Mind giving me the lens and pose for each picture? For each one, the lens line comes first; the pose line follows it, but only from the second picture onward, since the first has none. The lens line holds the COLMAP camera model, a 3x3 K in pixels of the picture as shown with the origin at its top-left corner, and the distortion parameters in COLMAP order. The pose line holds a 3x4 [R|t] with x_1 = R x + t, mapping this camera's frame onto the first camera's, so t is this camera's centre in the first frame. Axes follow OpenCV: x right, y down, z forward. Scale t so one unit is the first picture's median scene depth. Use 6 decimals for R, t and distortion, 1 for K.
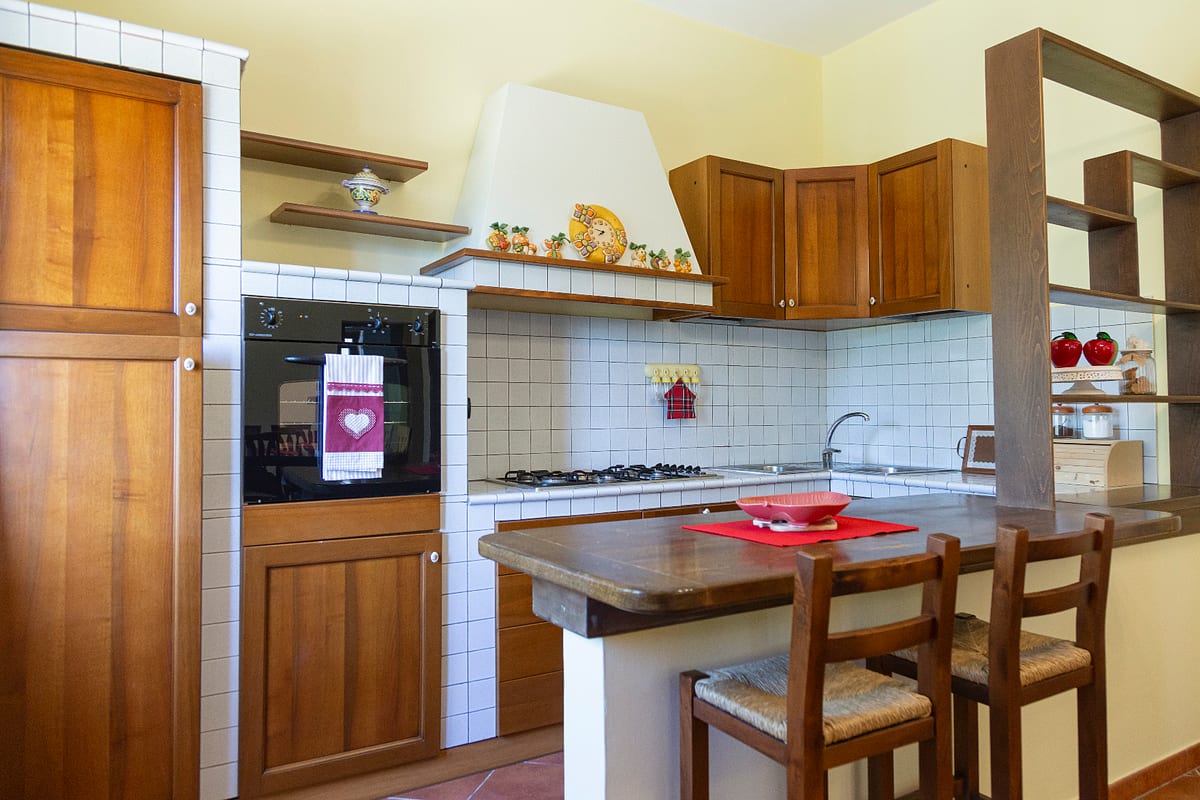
lens RADIAL K [[818.7, 0, 594.7], [0, 818.7, 394.3], [0, 0, 1]] dist [0.005622, 0.005480]
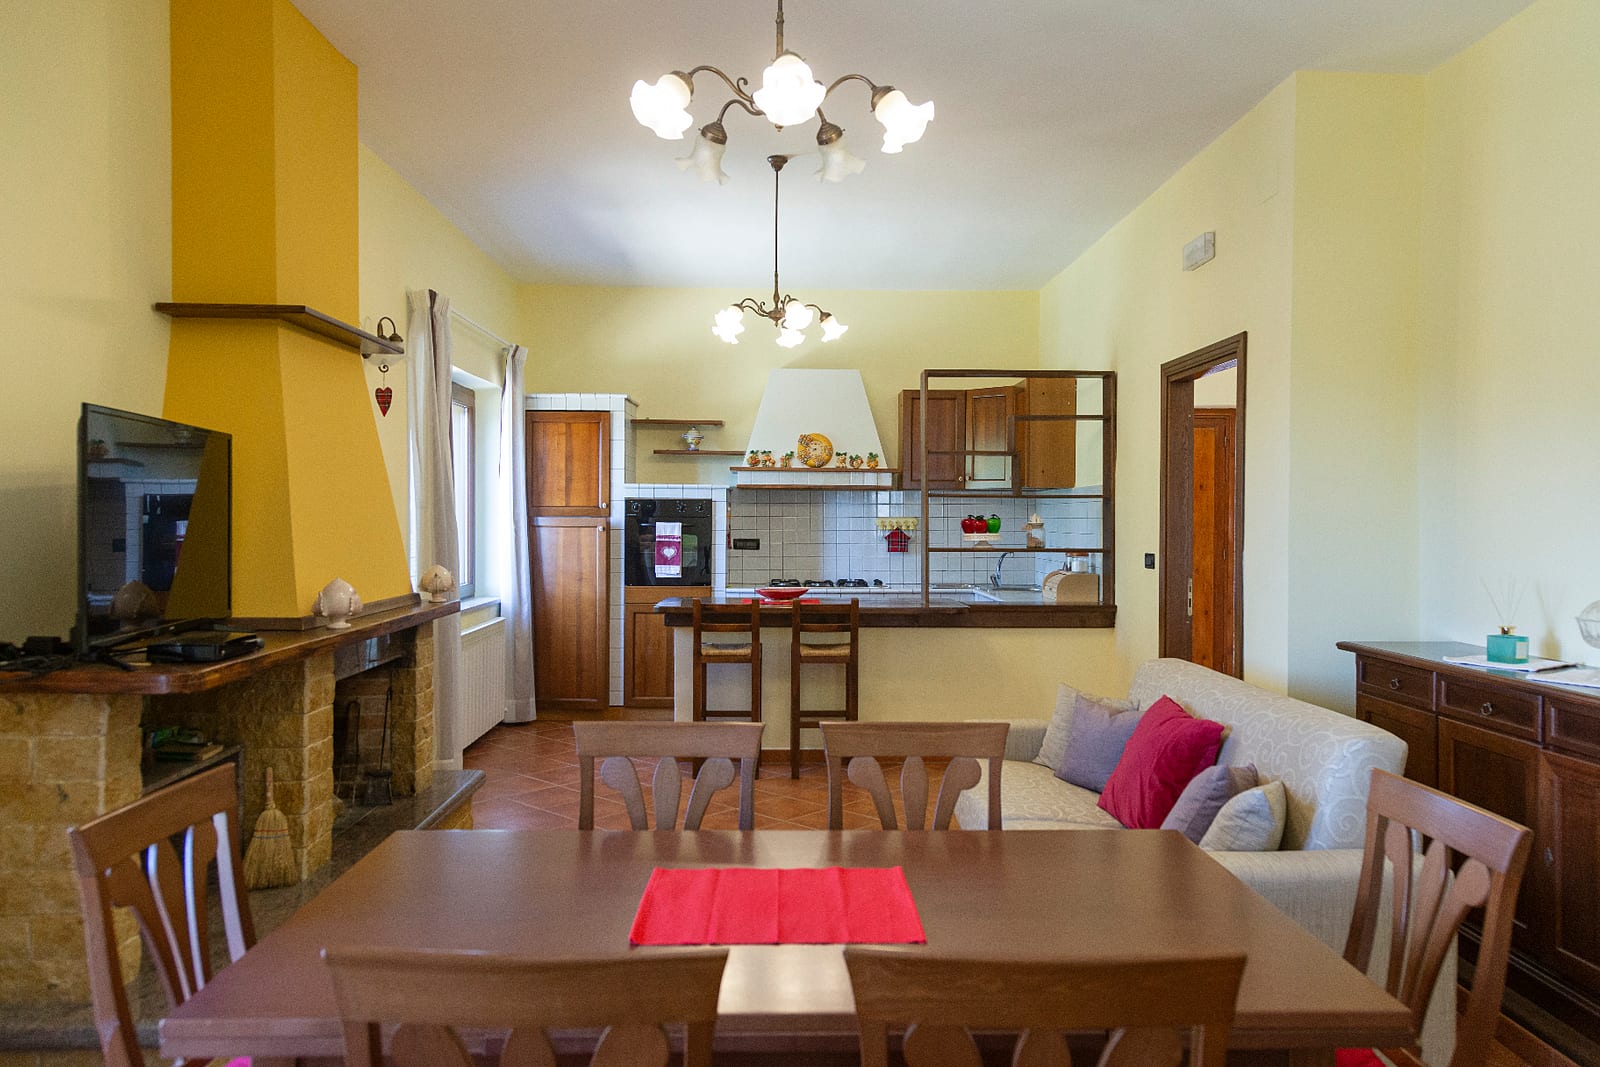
lens RADIAL K [[1091.6, 0, 804.8], [0, 1091.6, 532.4], [0, 0, 1]] dist [0.005622, 0.005480]
pose [[0.865245, 0.015973, -0.501094, 1.524750], [0.001000, 0.999435, 0.033584, -0.120563], [0.501348, -0.029560, 0.864741, -1.402344]]
